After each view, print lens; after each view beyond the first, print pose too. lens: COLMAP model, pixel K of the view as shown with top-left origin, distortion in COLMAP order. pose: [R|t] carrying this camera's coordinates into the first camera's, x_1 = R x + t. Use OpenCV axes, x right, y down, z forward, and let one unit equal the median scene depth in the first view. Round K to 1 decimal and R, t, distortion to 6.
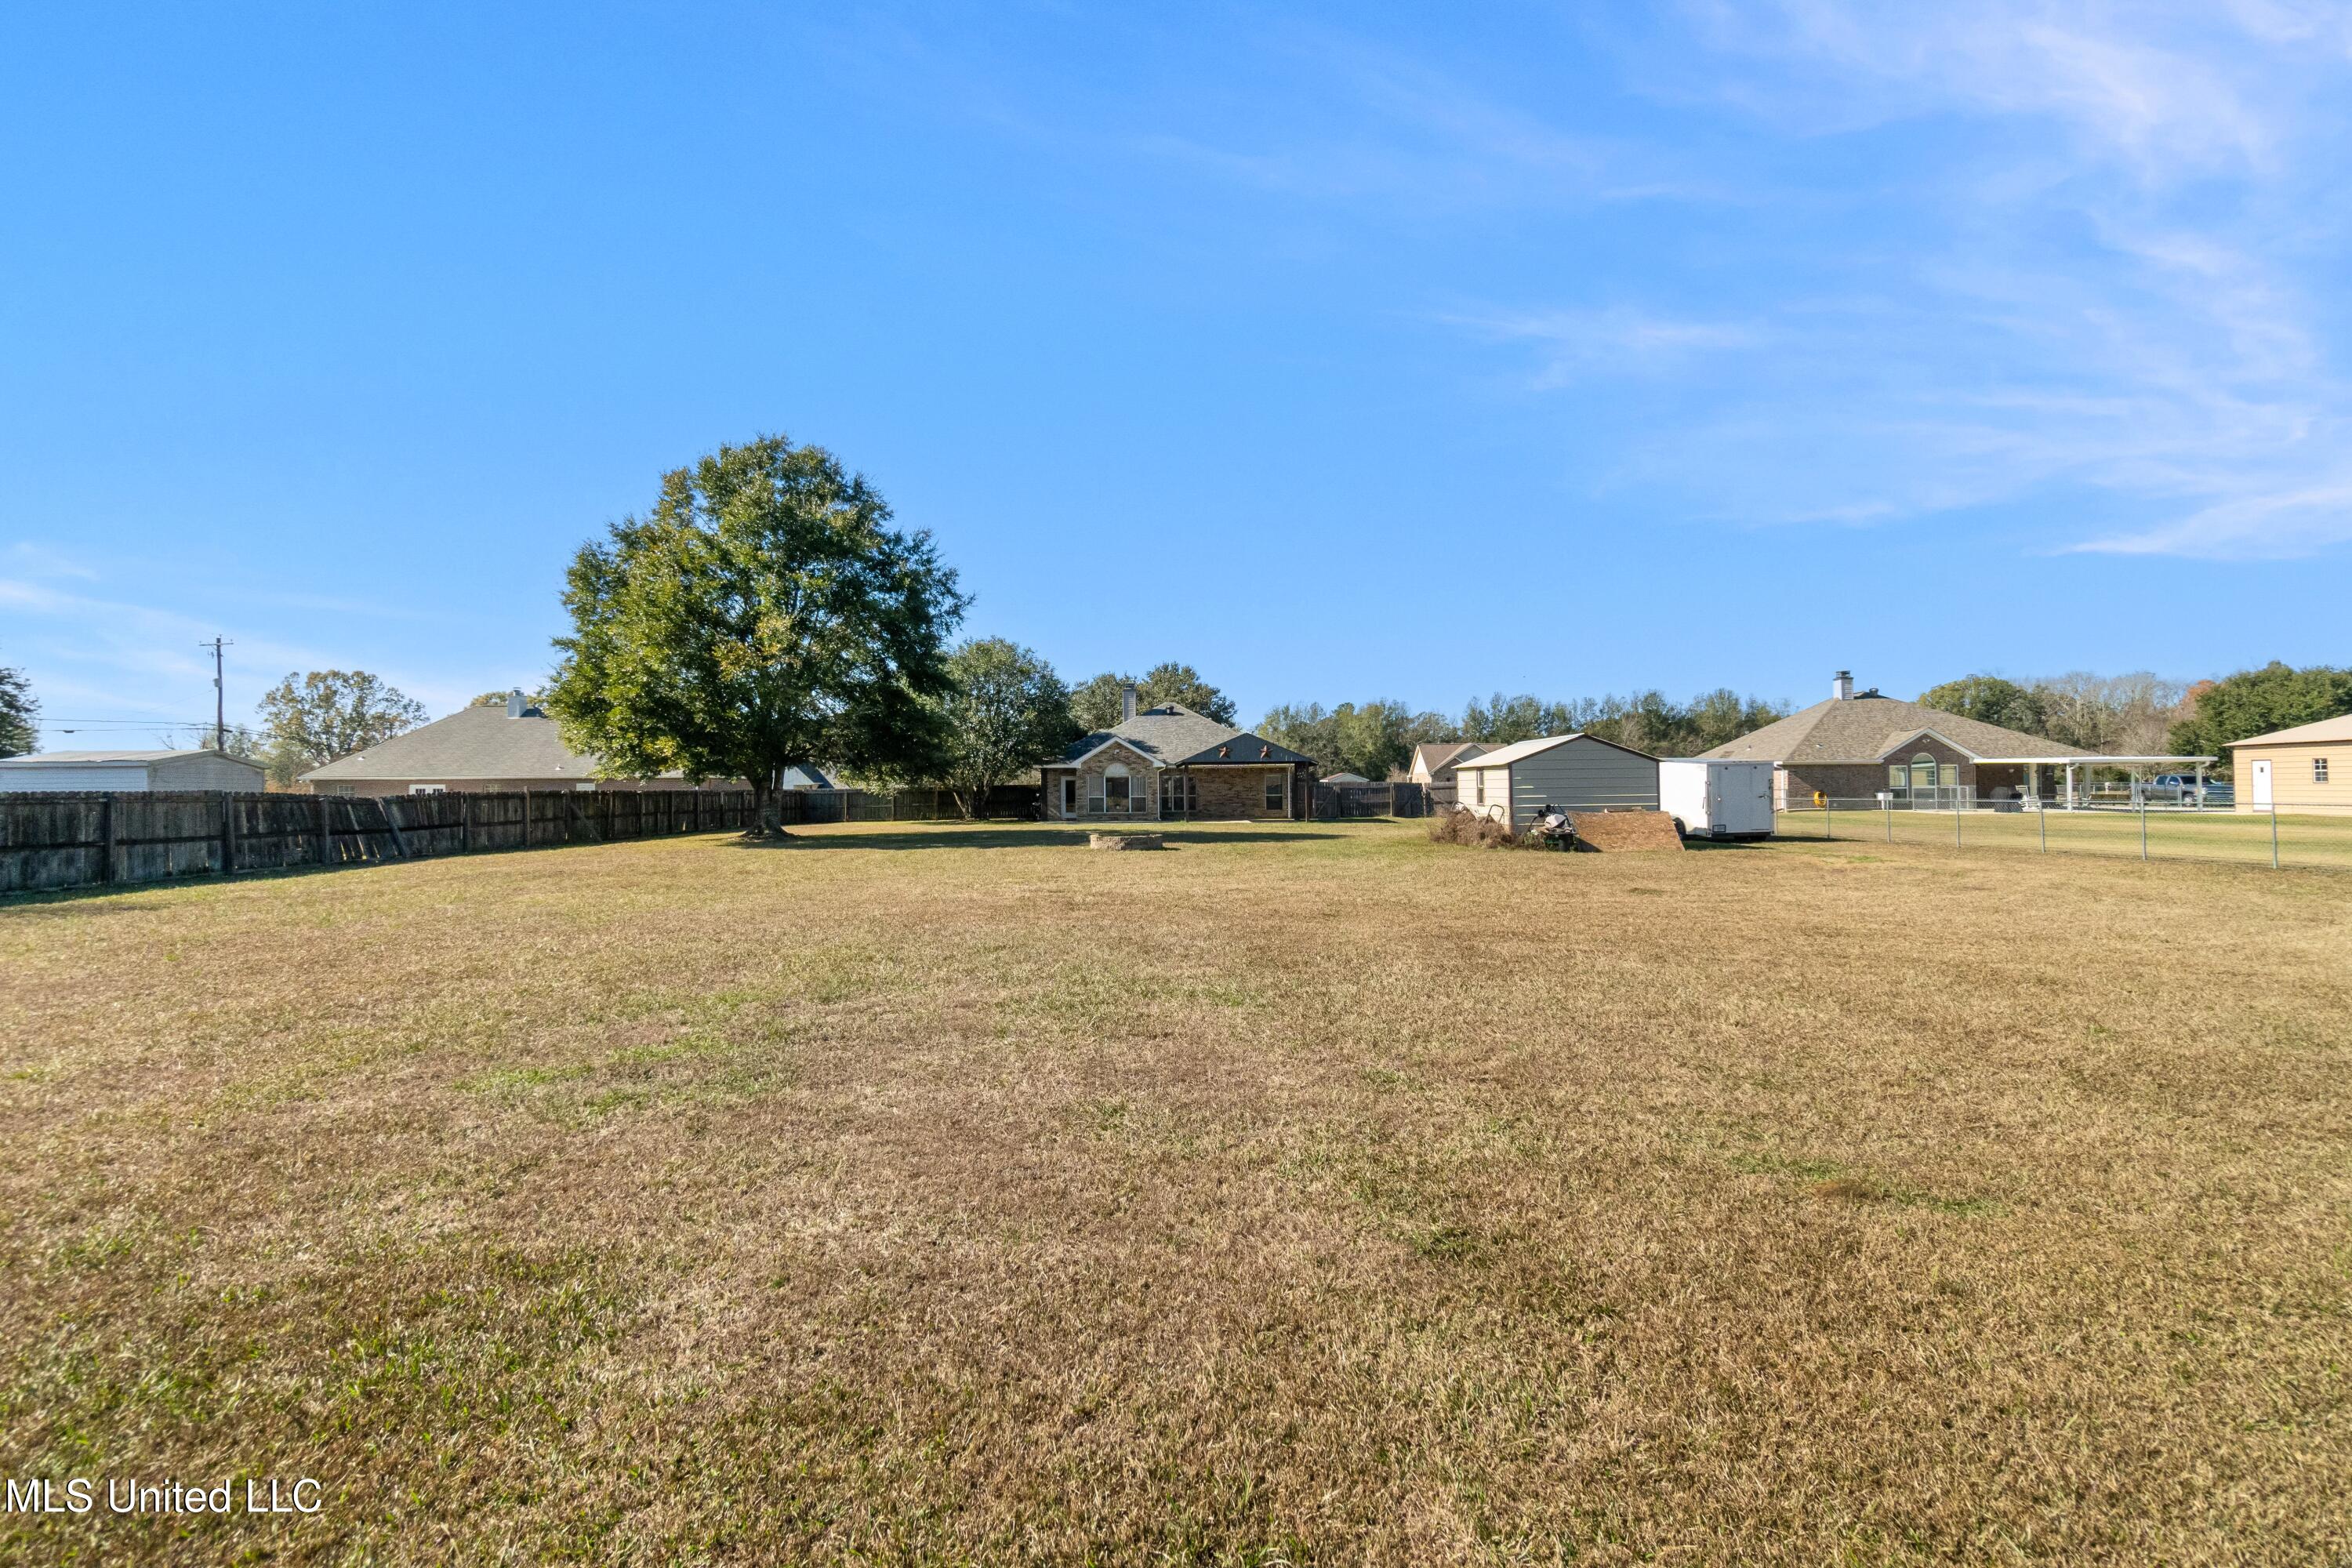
lens RADIAL K [[1033.1, 0, 1169.0], [0, 1033.1, 786.7], [0, 0, 1]] dist [-0.001541, 0.000478]
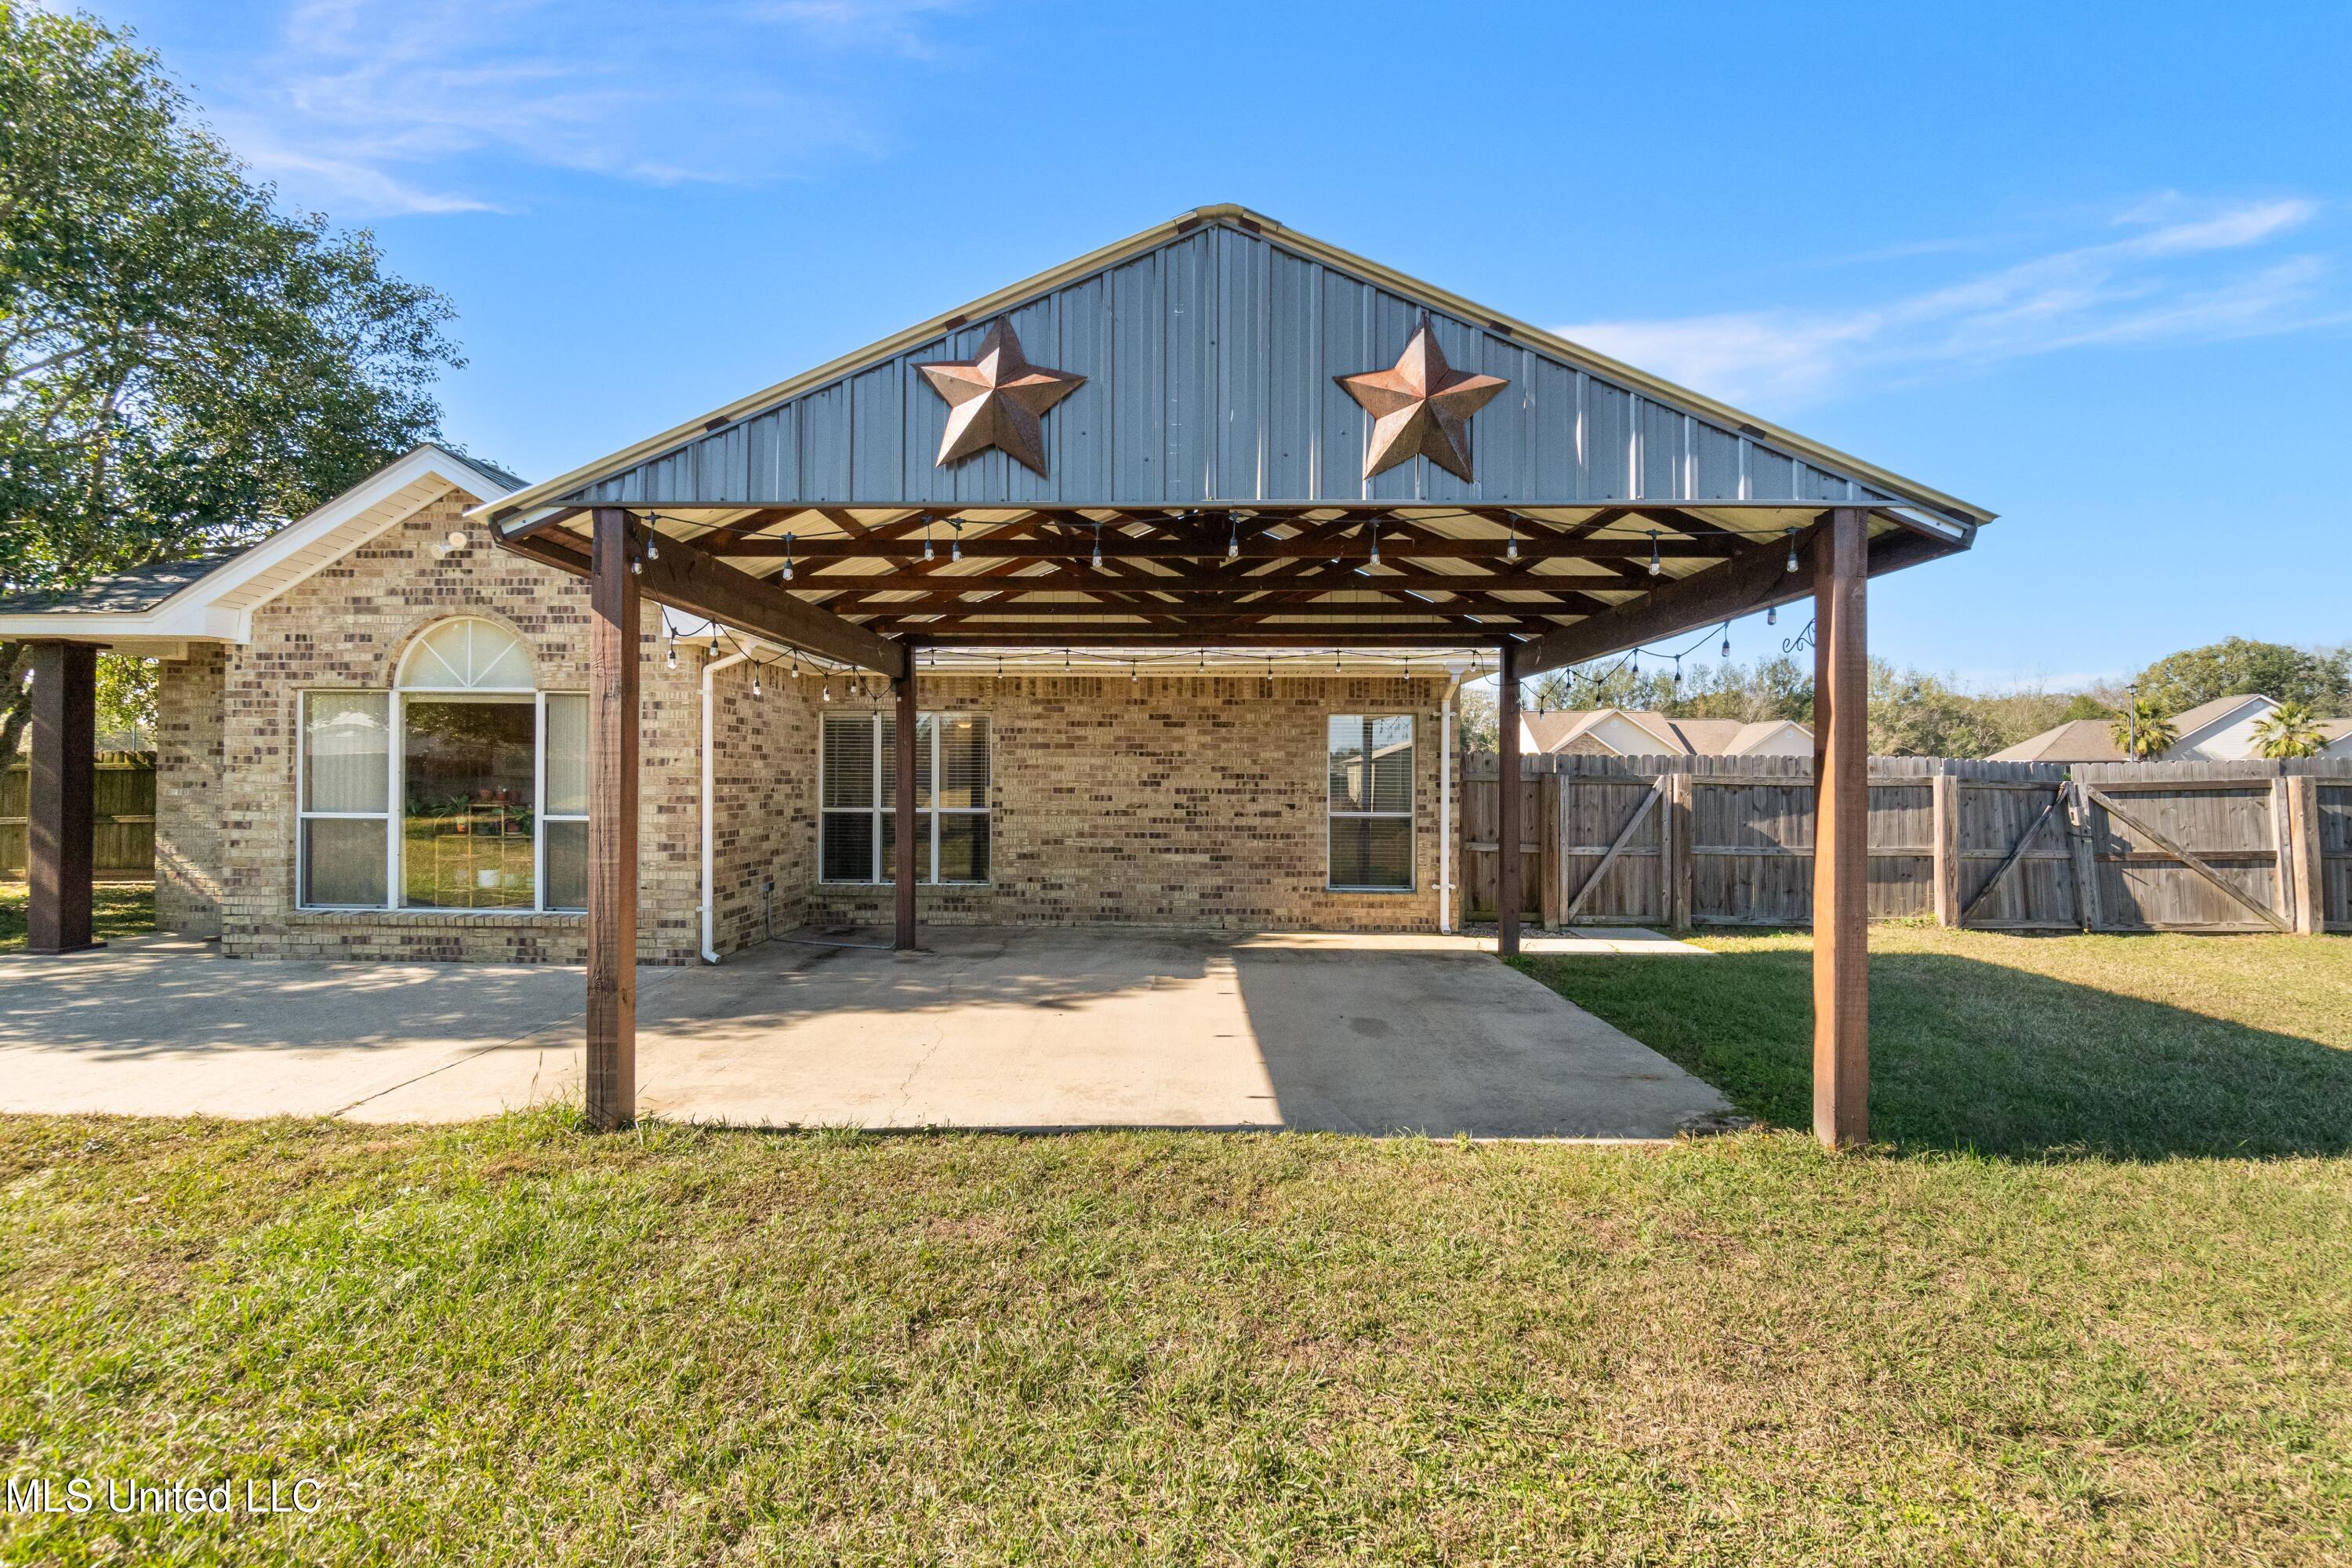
lens RADIAL K [[1033.1, 0, 1171.7], [0, 1033.1, 777.1], [0, 0, 1]] dist [-0.001541, 0.000478]
pose [[0.999851, 0.016506, -0.005135, 0.083898], [-0.016473, 0.999844, 0.006333, 0.000544], [0.005239, -0.006247, 0.999967, 1.074567]]
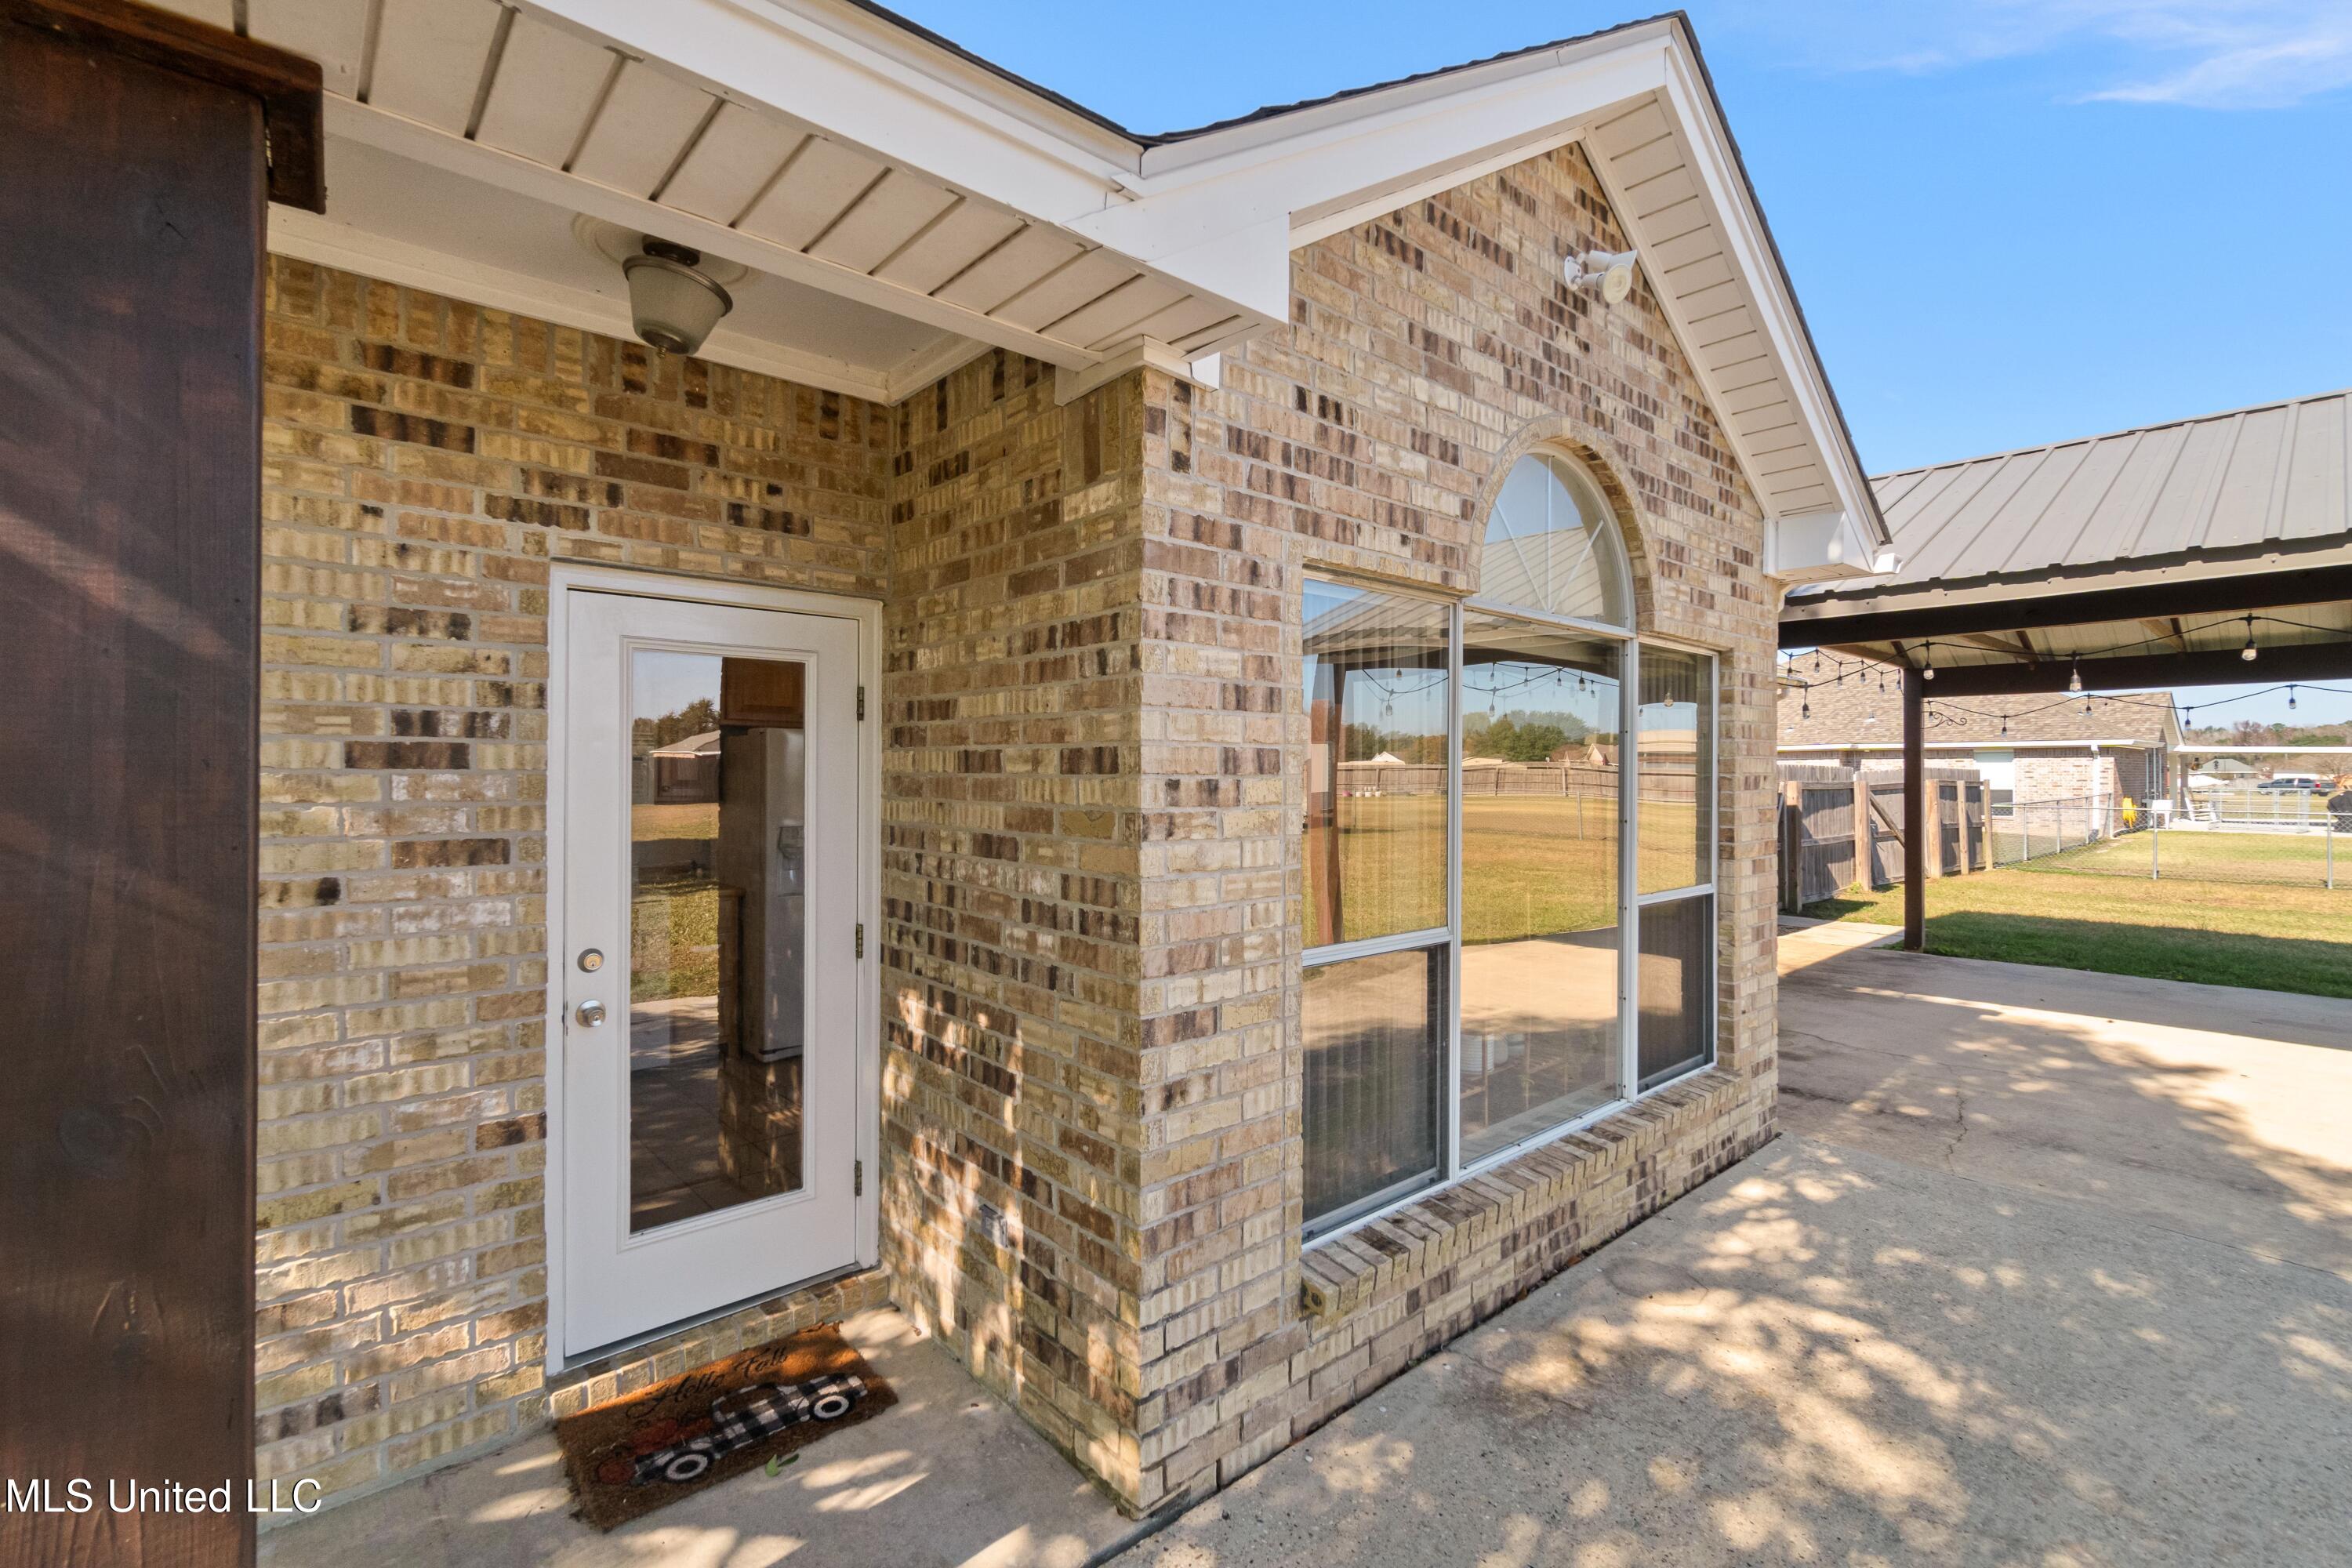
lens RADIAL K [[1033.1, 0, 1174.3], [0, 1033.1, 773.8], [0, 0, 1]] dist [-0.001541, 0.000478]
pose [[0.739351, 0.011103, 0.673229, -0.146820], [-0.014532, 0.999894, -0.000531, 0.000420], [-0.673163, -0.009391, 0.739434, 1.240165]]
